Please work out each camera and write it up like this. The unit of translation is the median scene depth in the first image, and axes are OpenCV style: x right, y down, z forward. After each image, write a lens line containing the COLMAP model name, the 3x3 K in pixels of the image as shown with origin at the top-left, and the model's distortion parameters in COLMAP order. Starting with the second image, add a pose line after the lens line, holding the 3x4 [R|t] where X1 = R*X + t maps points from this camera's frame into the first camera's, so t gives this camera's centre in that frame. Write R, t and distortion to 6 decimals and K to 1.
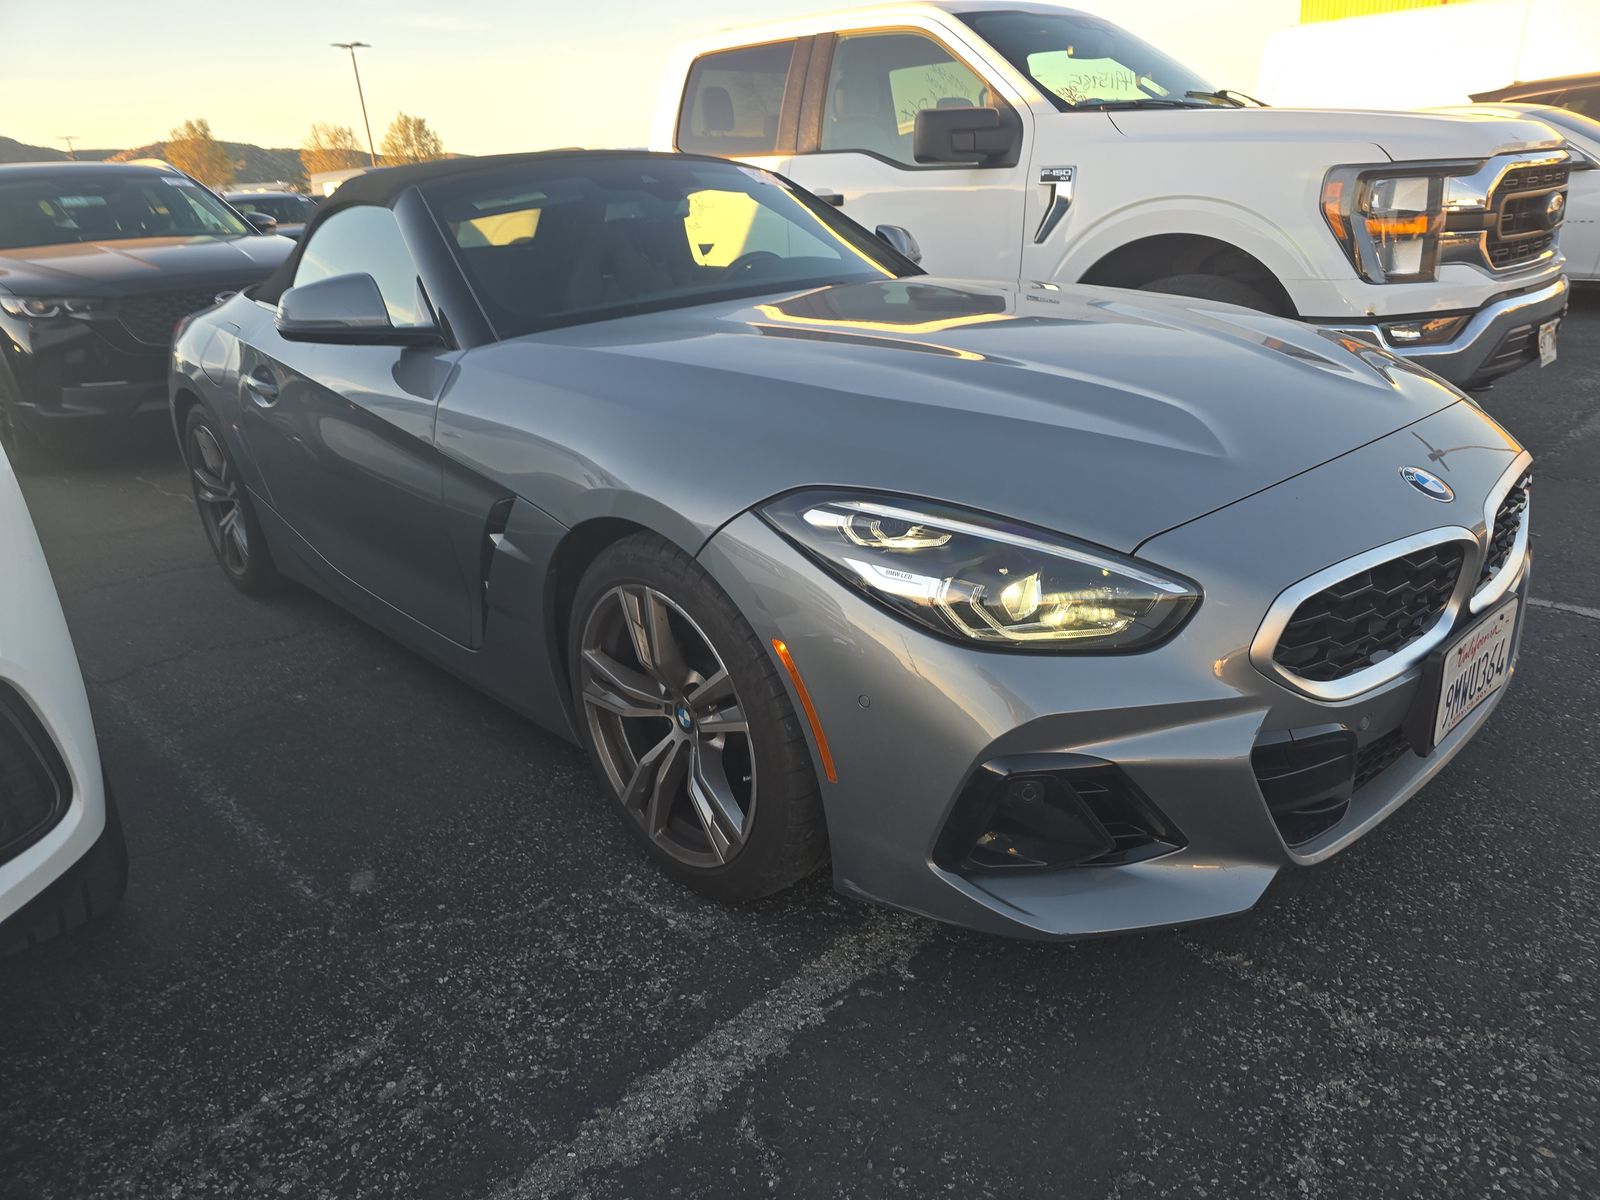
lens RADIAL K [[1043.5, 0, 800.0], [0, 1043.5, 600.0], [0, 0, 1]] dist [0.070541, -0.069702]
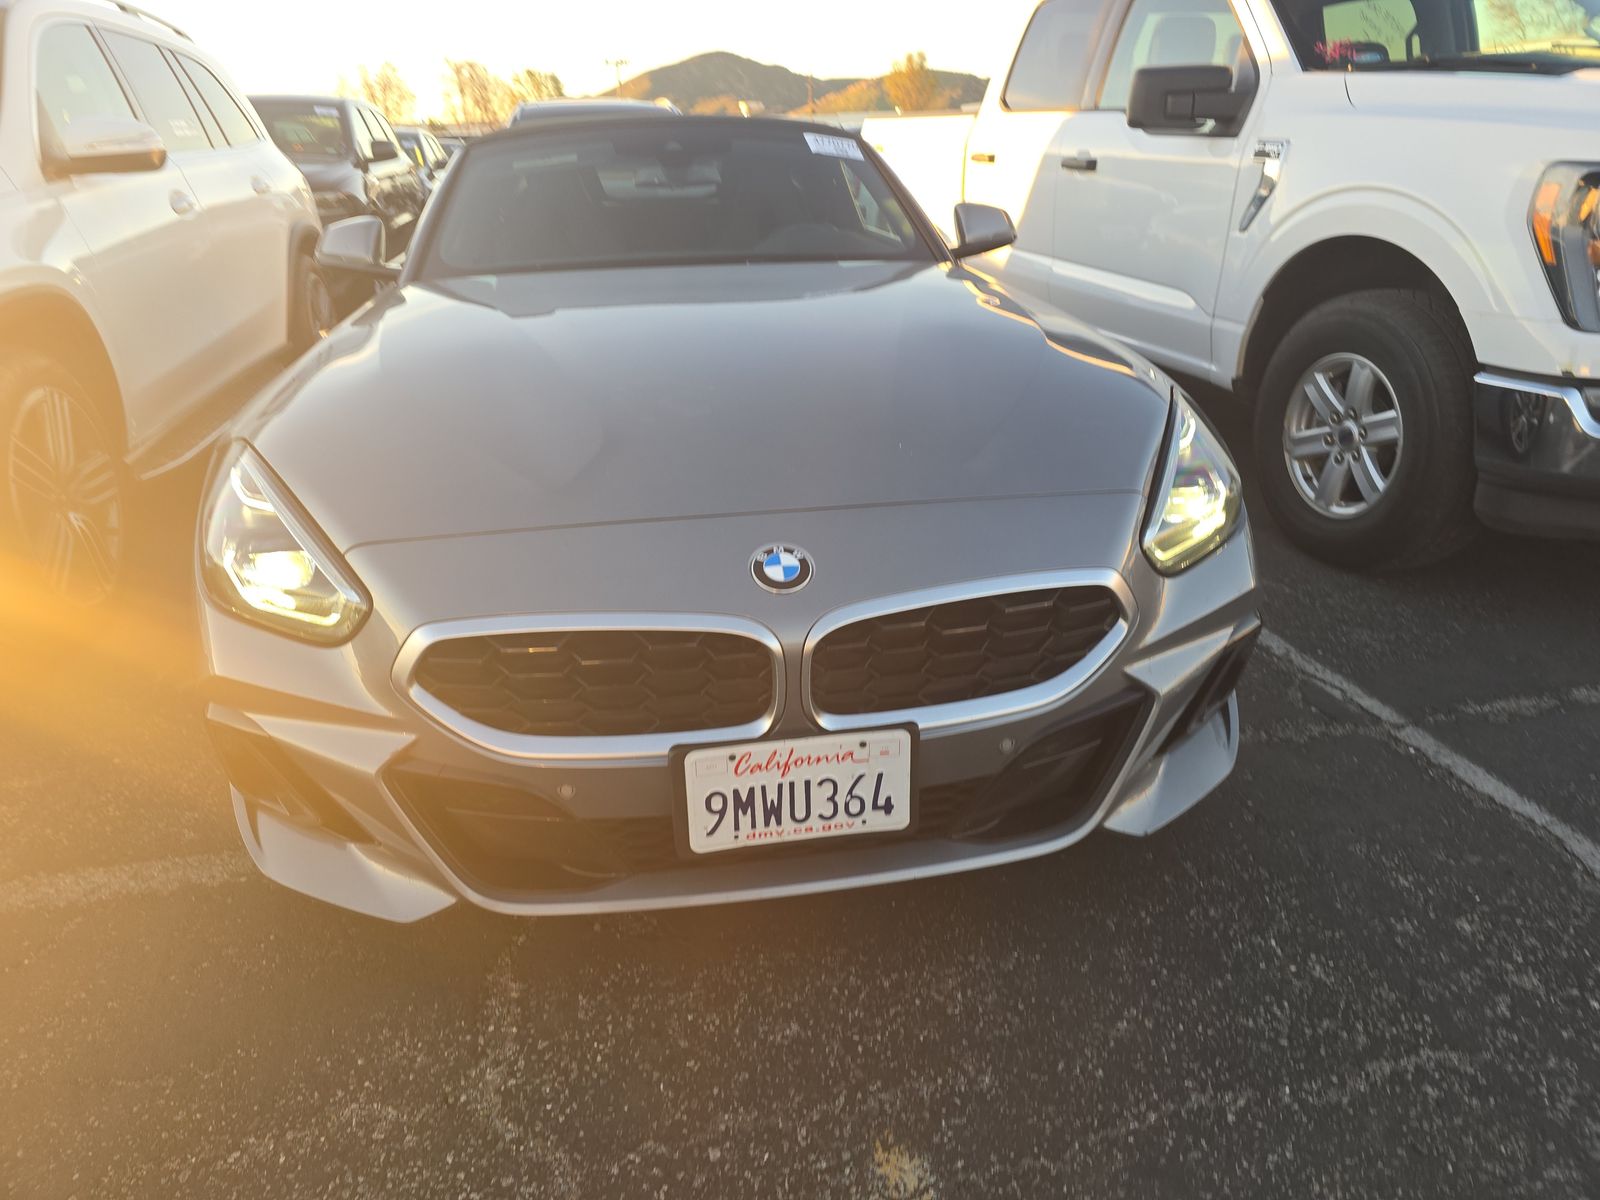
lens RADIAL K [[1049.2, 0, 800.0], [0, 1049.2, 600.0], [0, 0, 1]] dist [0.043935, -0.038800]
pose [[0.844502, 0.248473, -0.474423, 0.414292], [-0.223202, 0.968551, 0.109954, -0.073142], [0.486823, 0.013036, 0.873403, 0.107059]]
